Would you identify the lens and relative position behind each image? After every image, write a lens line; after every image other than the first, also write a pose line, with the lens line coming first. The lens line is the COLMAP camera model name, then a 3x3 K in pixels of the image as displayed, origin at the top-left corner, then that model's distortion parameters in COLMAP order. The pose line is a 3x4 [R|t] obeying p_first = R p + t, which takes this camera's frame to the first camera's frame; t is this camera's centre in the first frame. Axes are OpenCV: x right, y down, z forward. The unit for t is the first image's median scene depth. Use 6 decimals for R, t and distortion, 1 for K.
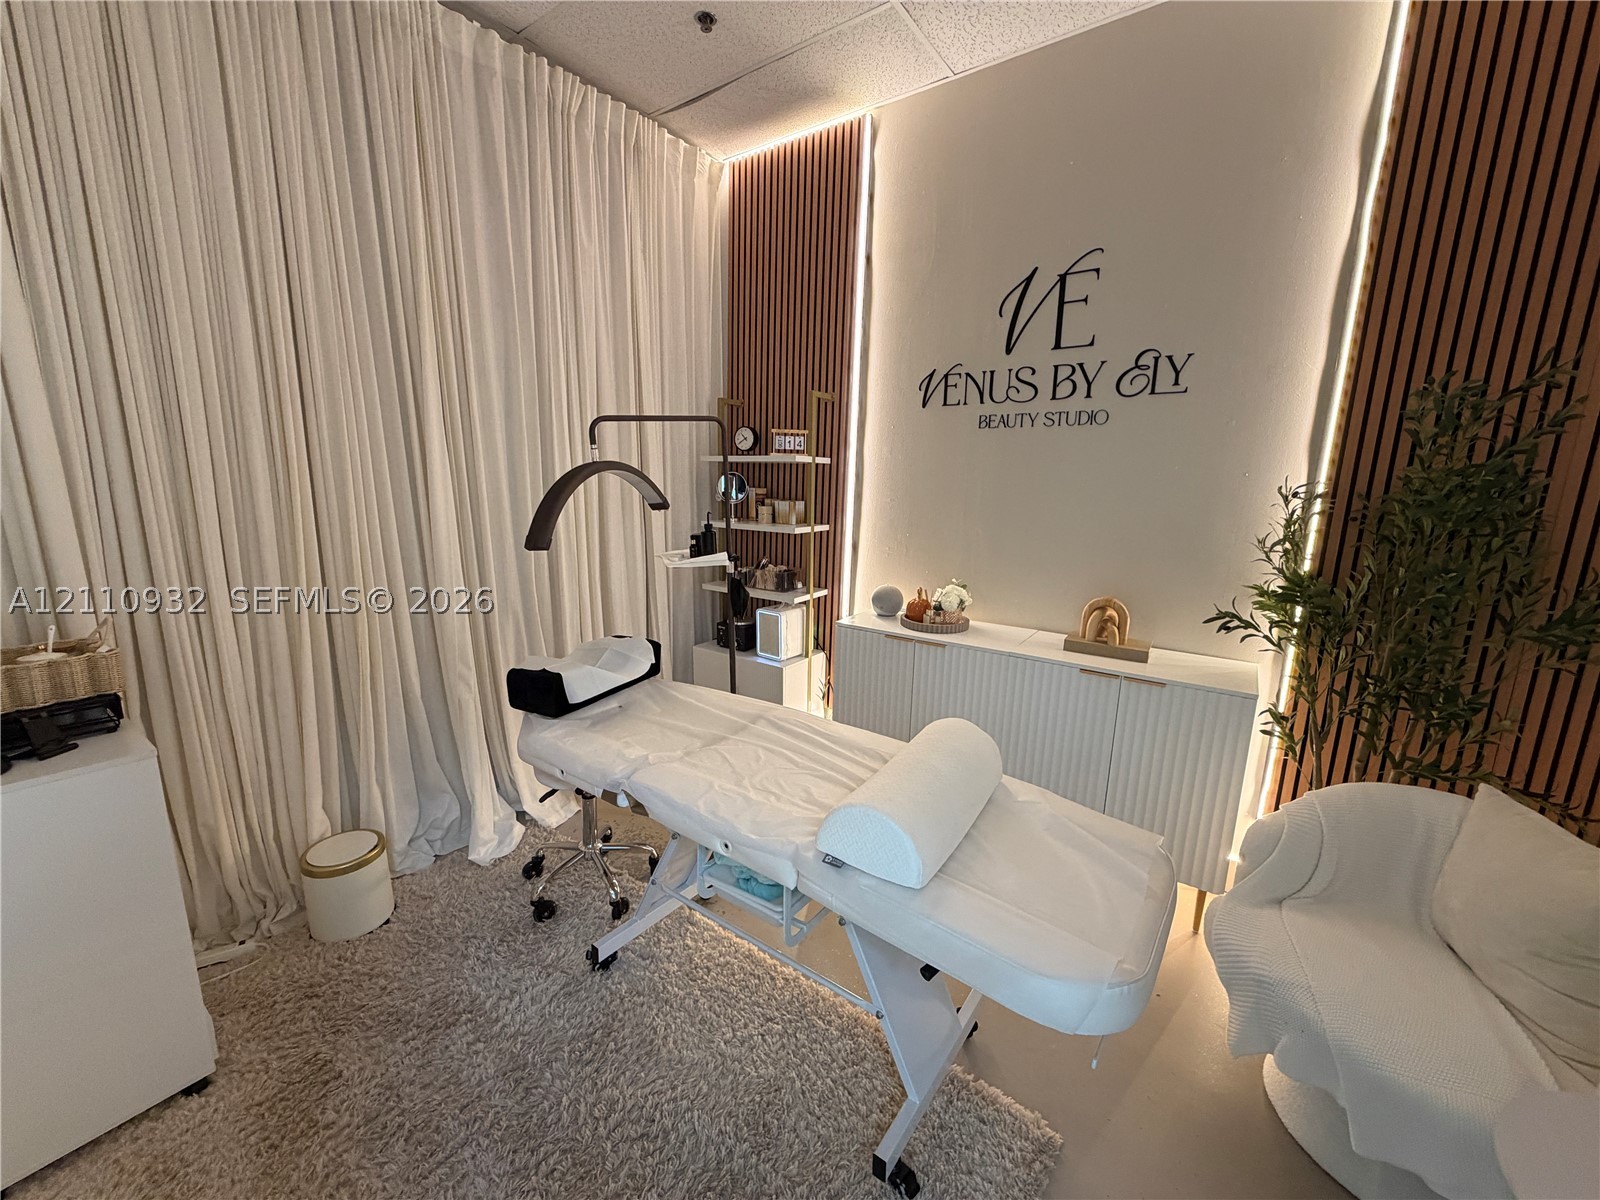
lens RADIAL K [[635.7, 0, 800.2], [0, 635.7, 597.5], [0, 0, 1]] dist [0.006772, -0.001233]
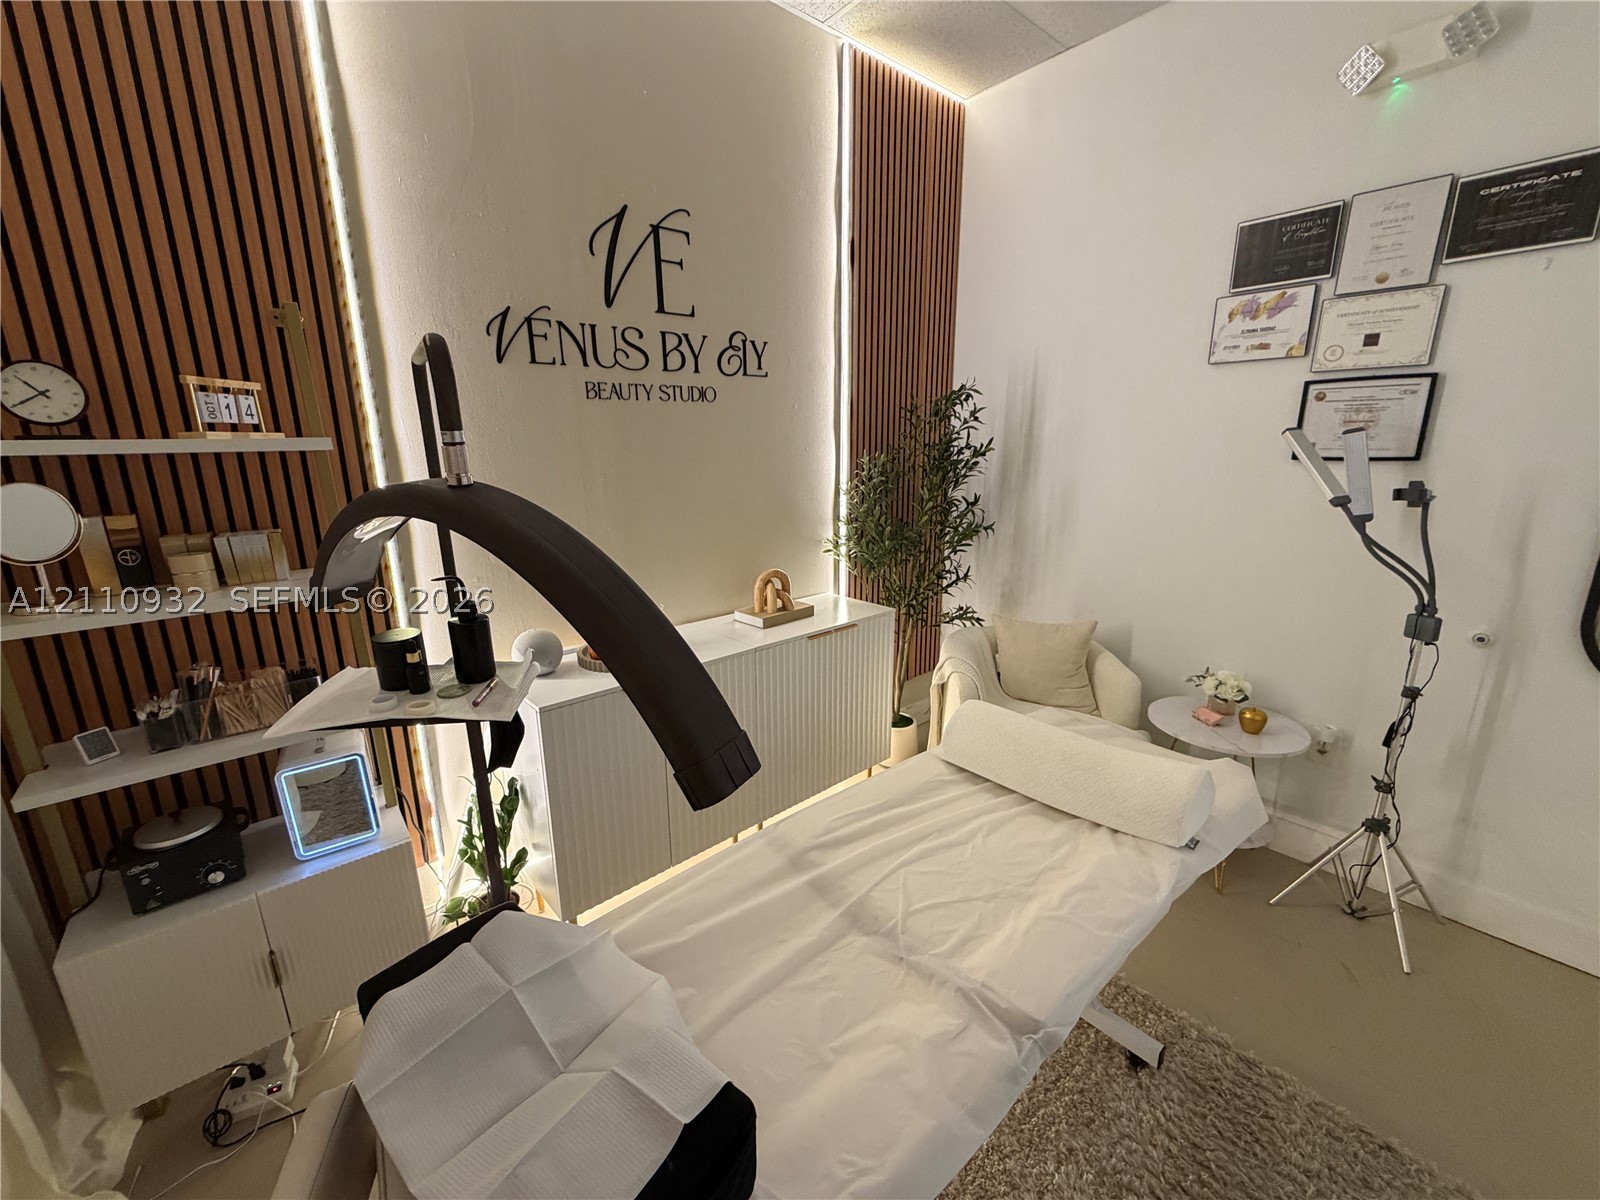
lens RADIAL K [[635.7, 0, 801.8], [0, 635.7, 594.0], [0, 0, 1]] dist [0.006772, -0.001233]
pose [[0.239720, -0.252374, 0.937466, -0.469939], [0.201864, 0.957474, 0.206141, -0.155658], [-0.949624, 0.139824, 0.280471, 0.608939]]
